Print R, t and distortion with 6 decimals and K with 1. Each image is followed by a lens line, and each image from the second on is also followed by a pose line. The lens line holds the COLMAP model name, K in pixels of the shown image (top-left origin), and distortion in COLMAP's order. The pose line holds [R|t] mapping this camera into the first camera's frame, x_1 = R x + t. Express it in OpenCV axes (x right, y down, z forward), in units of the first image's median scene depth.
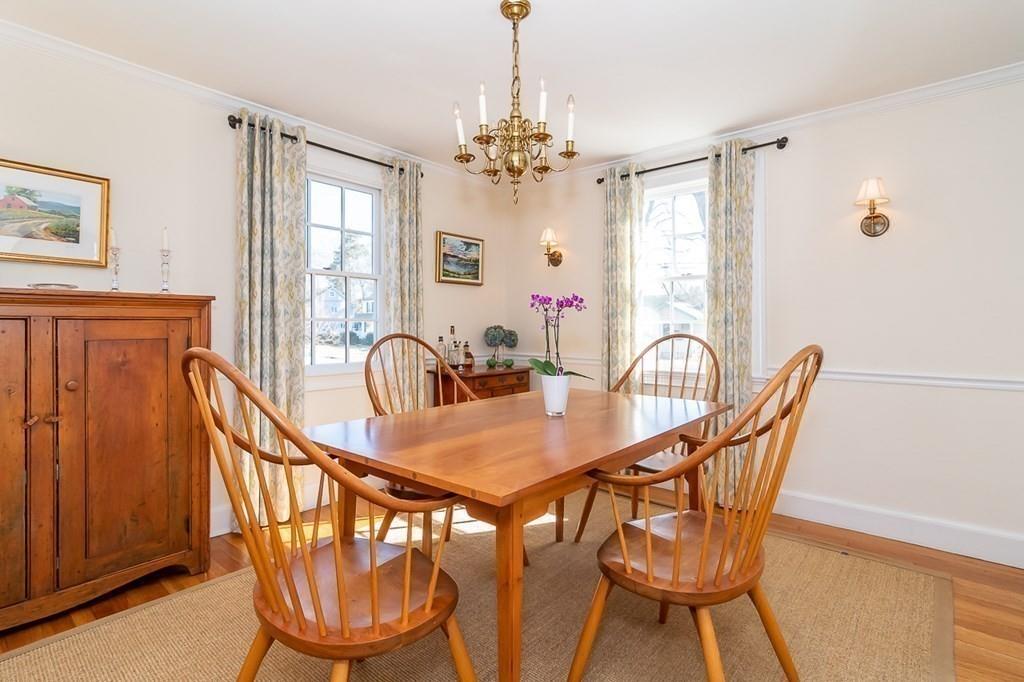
lens RADIAL K [[520.0, 0, 510.7], [0, 520.0, 330.3], [0, 0, 1]] dist [-0.002015, -0.000149]
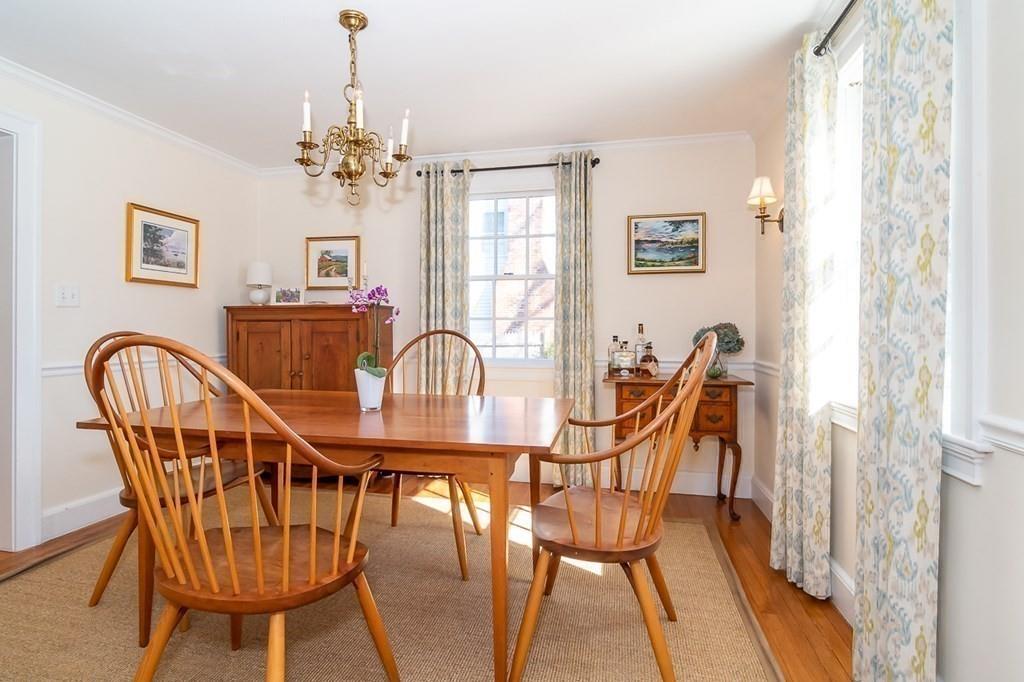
lens RADIAL K [[520.0, 0, 510.7], [0, 520.0, 330.3], [0, 0, 1]] dist [-0.002015, -0.000149]
pose [[0.441725, 0.003325, -0.897144, 0.569570], [-0.006175, 0.999981, 0.000666, 0.003973], [0.897129, 0.005246, 0.441737, 0.428708]]
